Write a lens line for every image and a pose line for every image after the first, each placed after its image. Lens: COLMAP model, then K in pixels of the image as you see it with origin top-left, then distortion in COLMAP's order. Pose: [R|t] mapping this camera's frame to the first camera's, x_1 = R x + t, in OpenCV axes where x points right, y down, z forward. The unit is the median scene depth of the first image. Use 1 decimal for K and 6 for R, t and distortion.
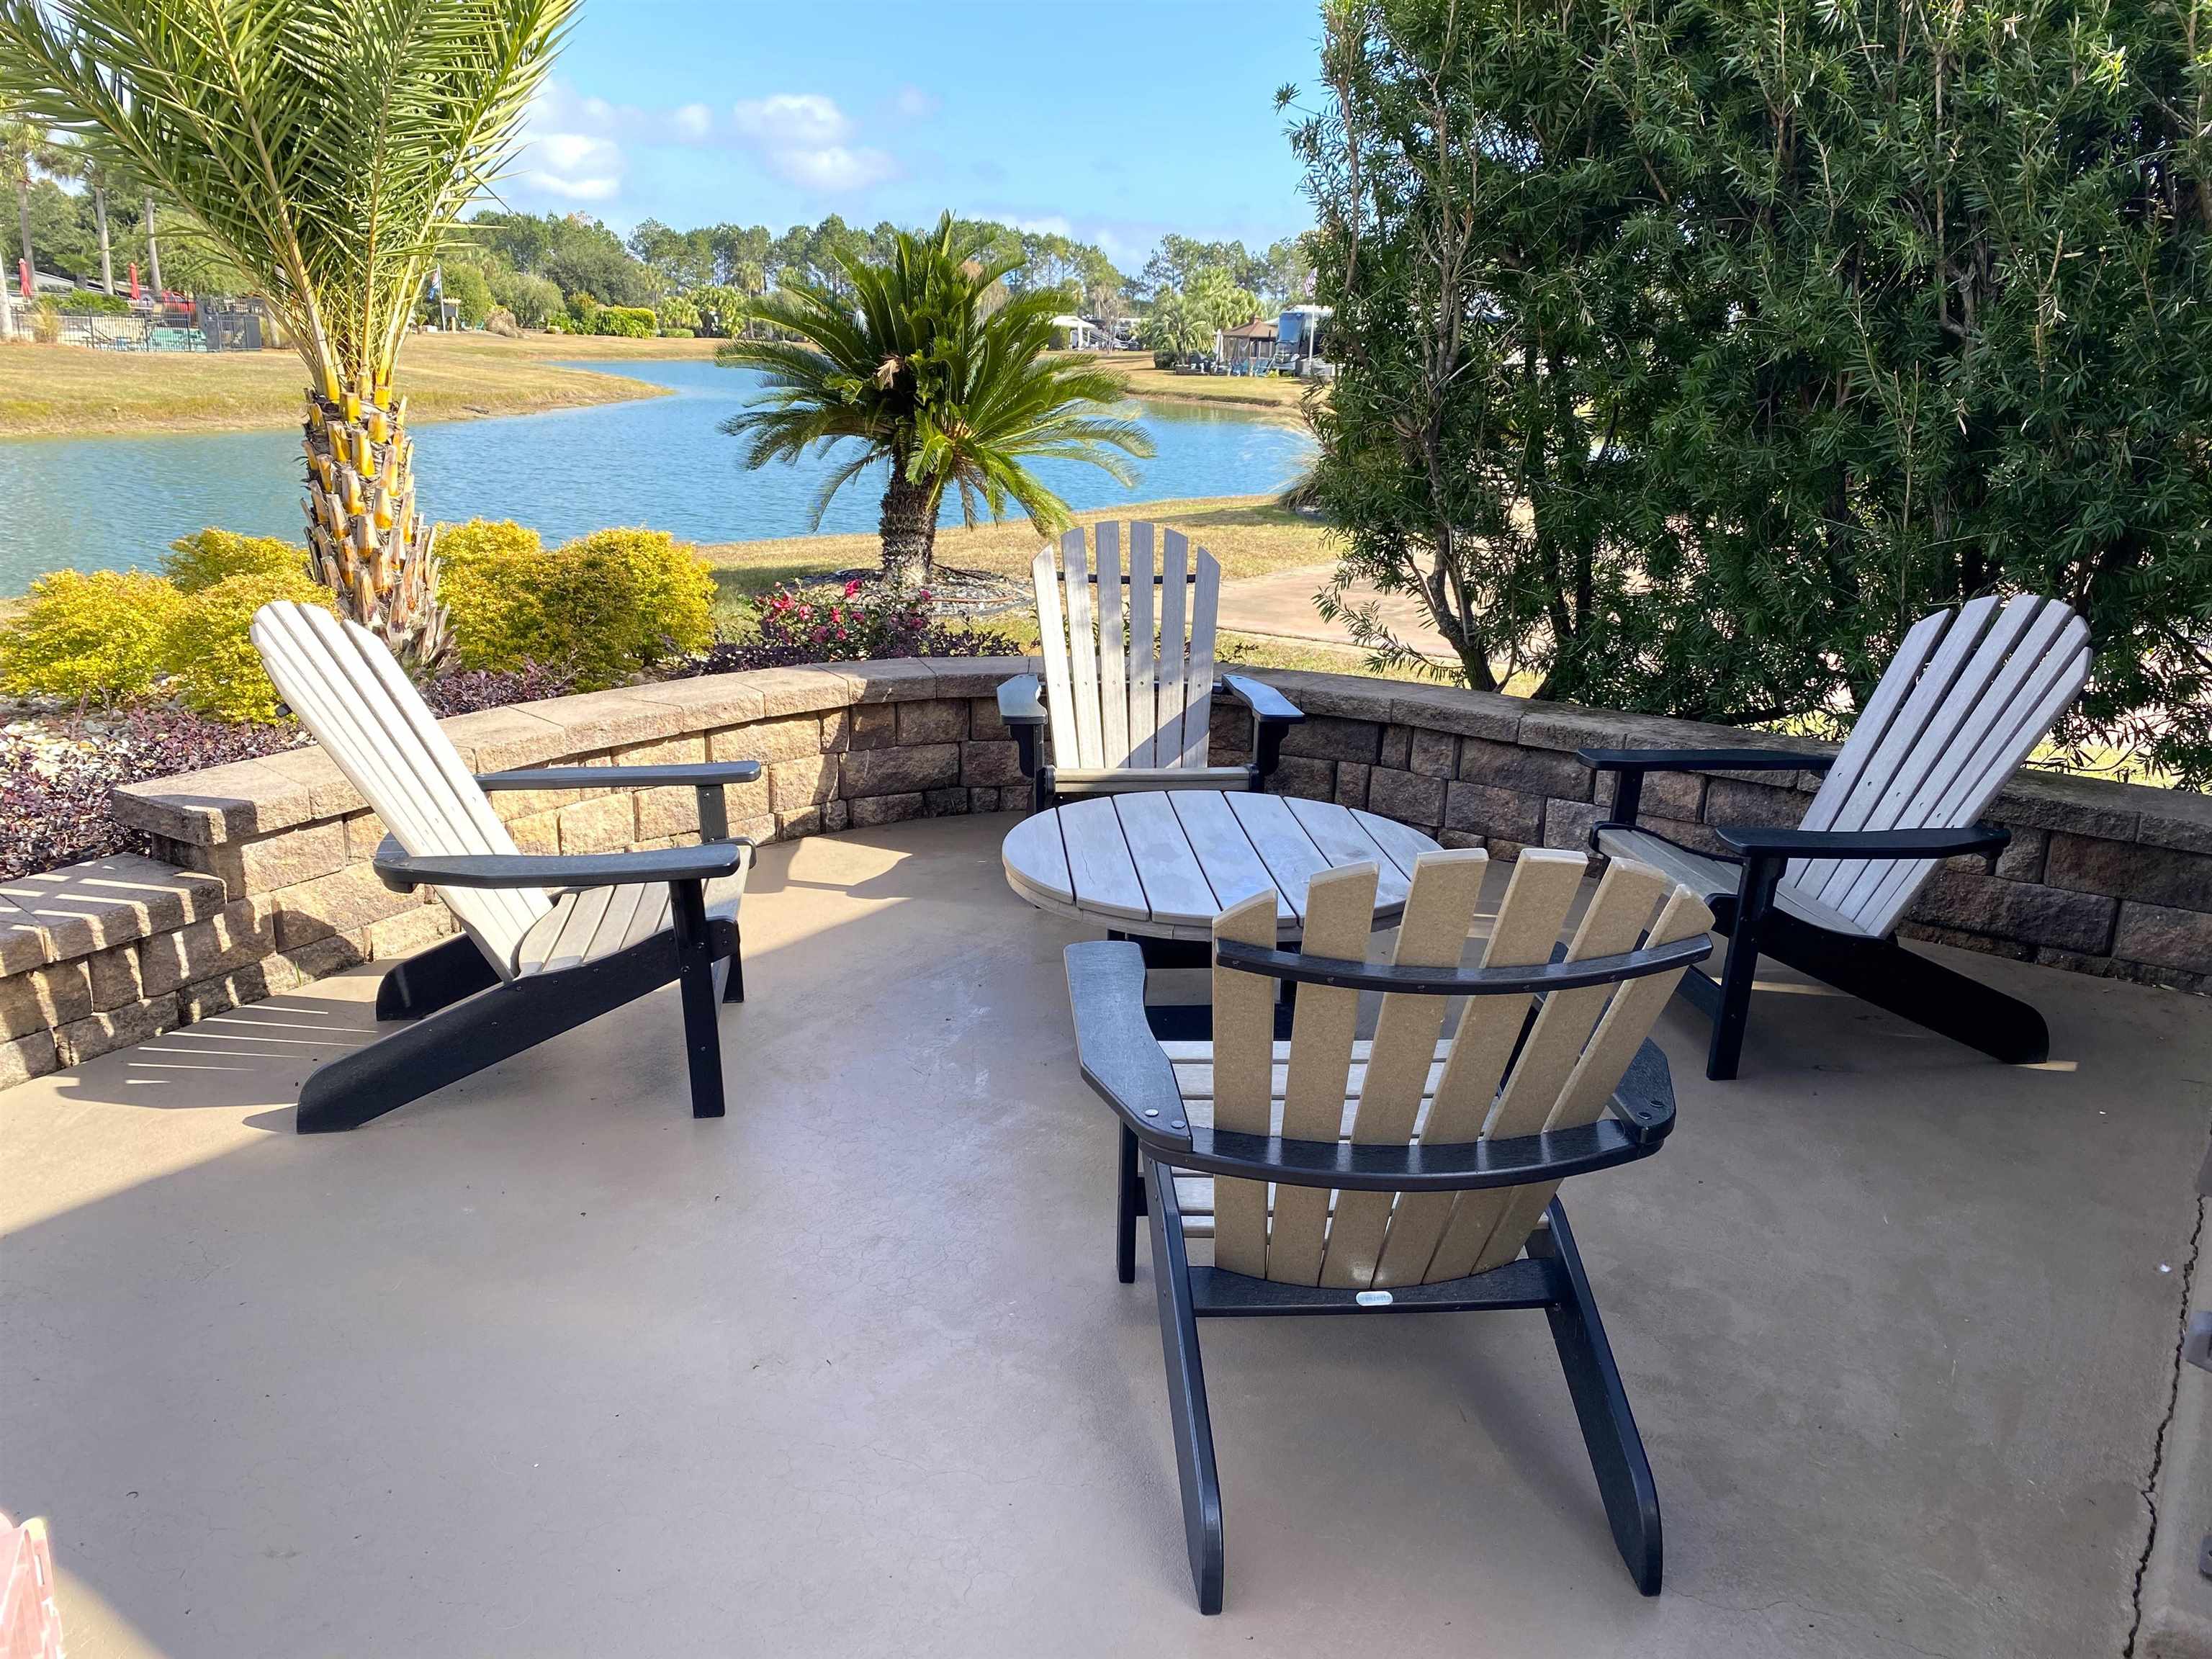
lens RADIAL K [[1715.9, 0, 1075.2], [0, 1715.9, 826.6], [0, 0, 1]] dist [0.042275, -0.004557]
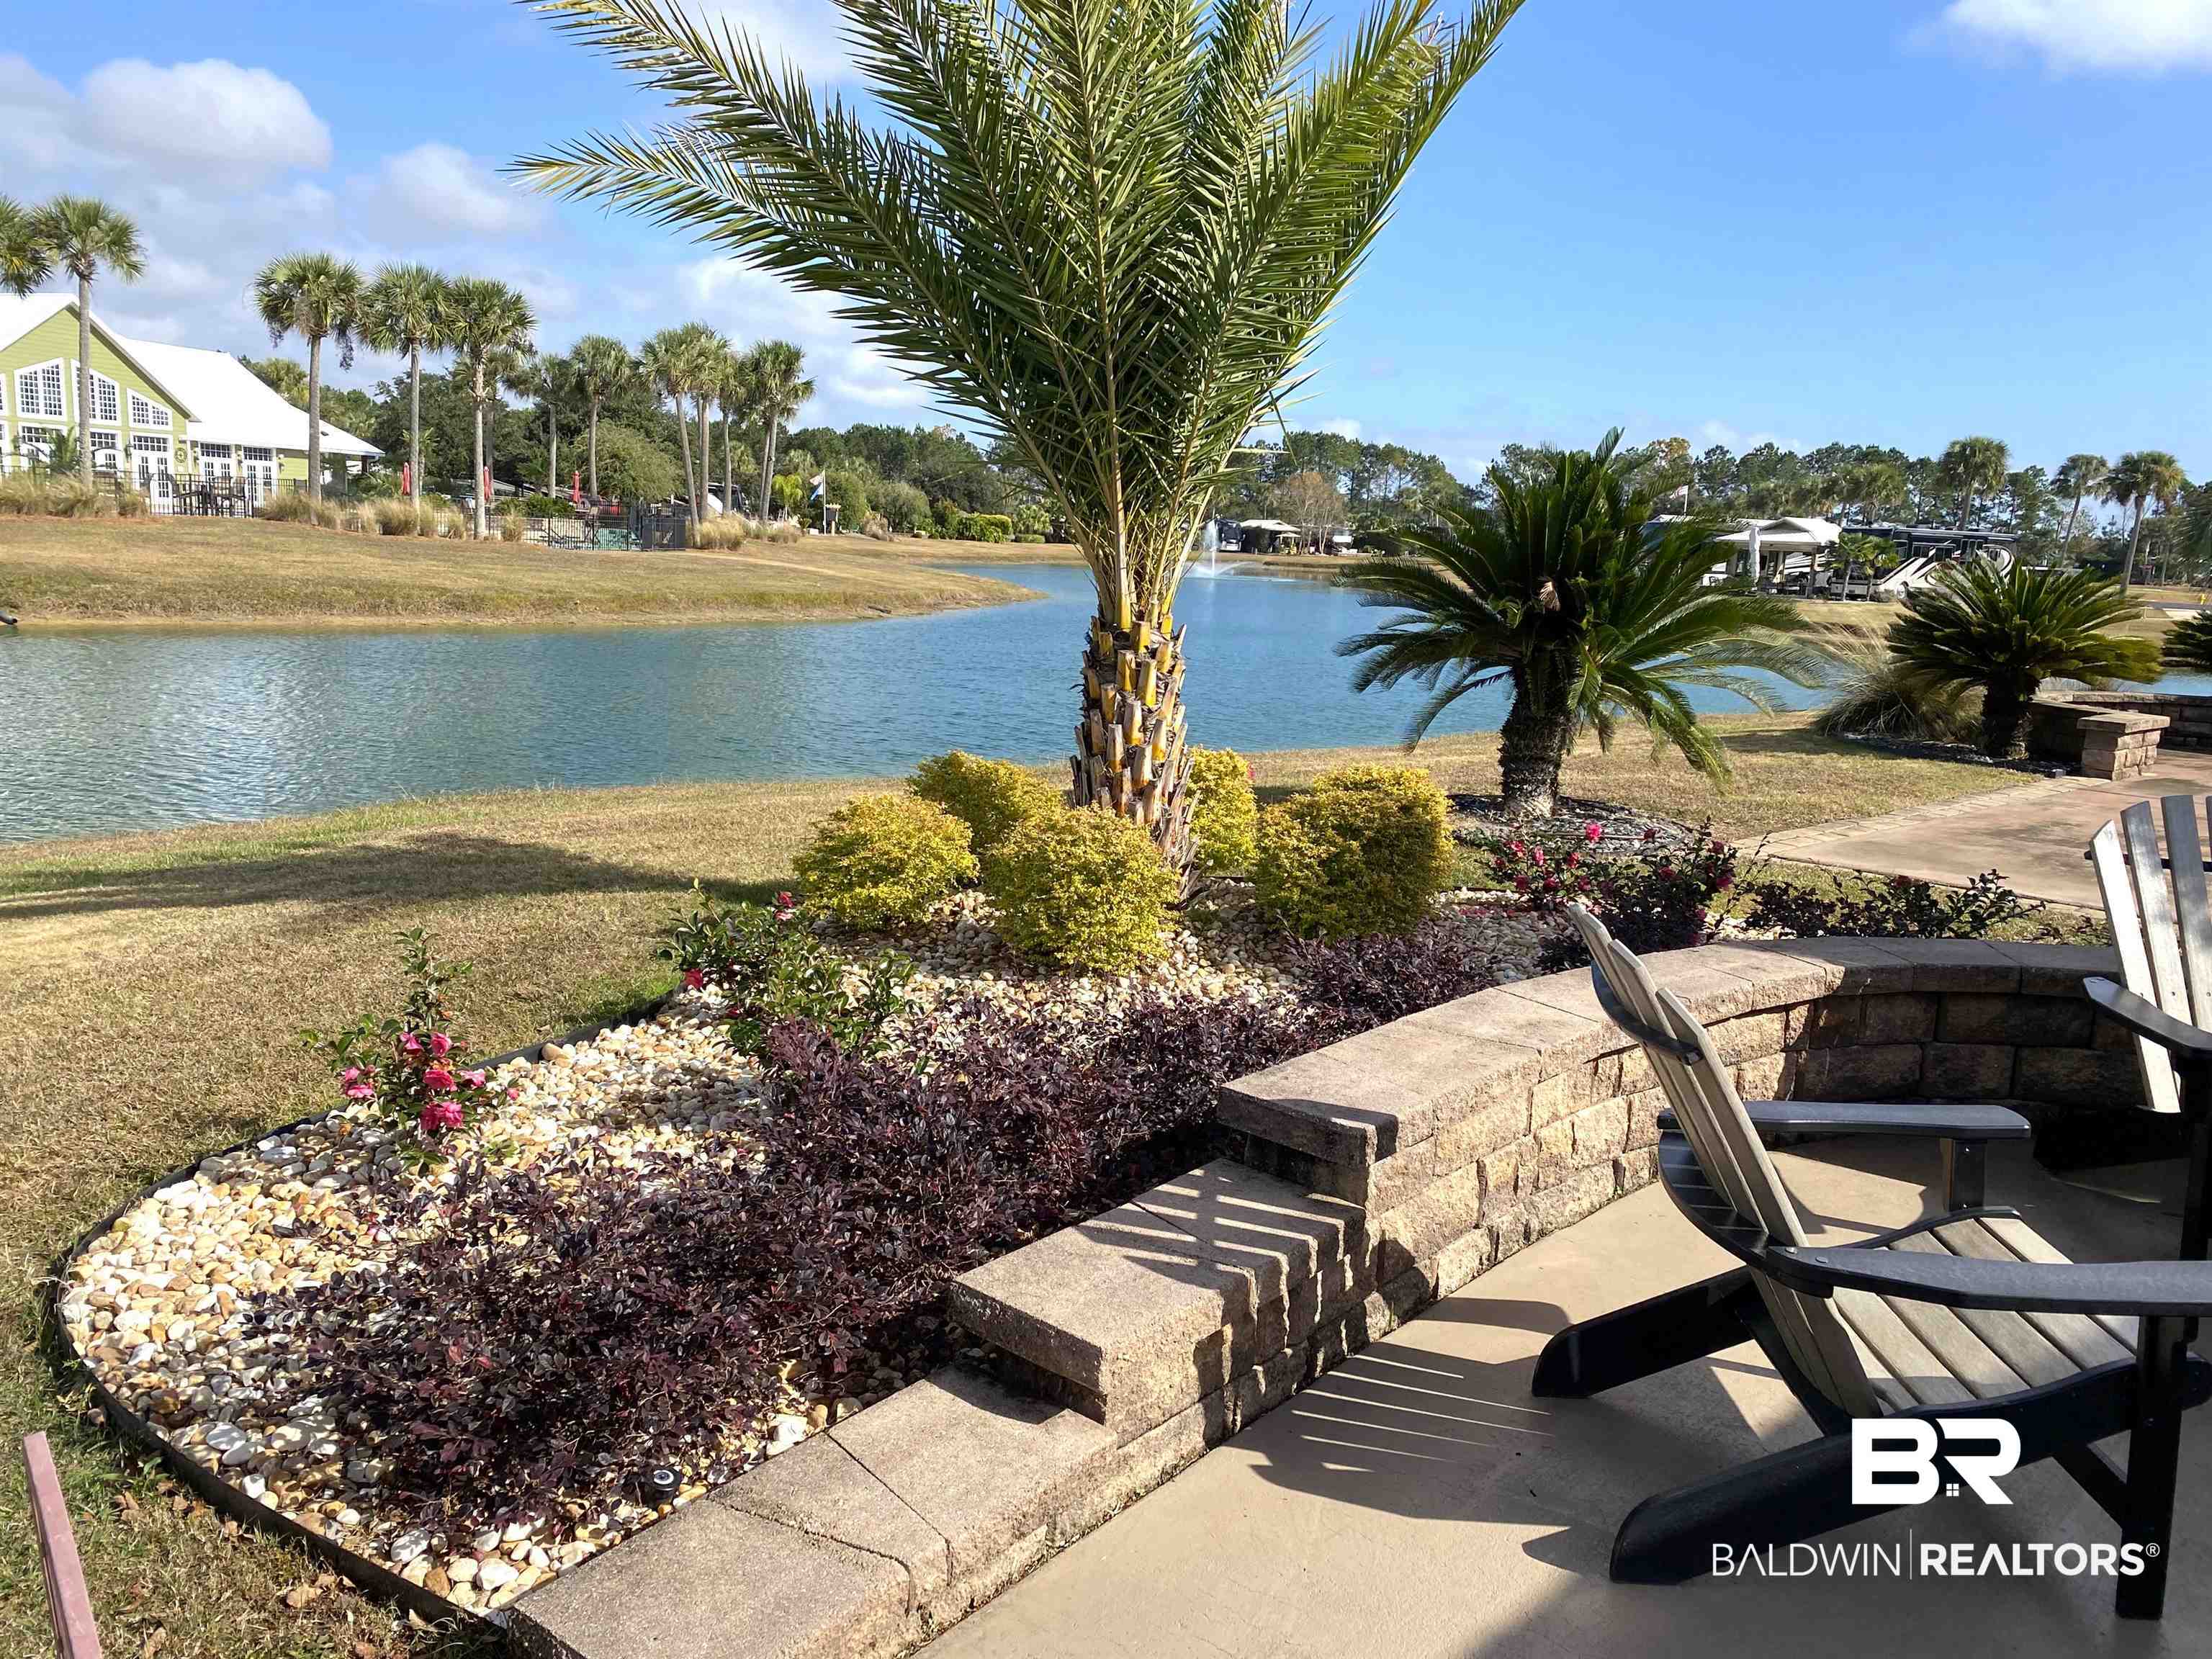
lens RADIAL K [[1685.1, 0, 1078.8], [0, 1685.1, 867.0], [0, 0, 1]] dist [0.196419, -0.332385]
pose [[0.983261, 0.047522, -0.175896, -0.178922], [-0.062862, 0.994591, -0.082686, -0.021222], [0.171016, 0.092359, 0.980930, 0.049546]]
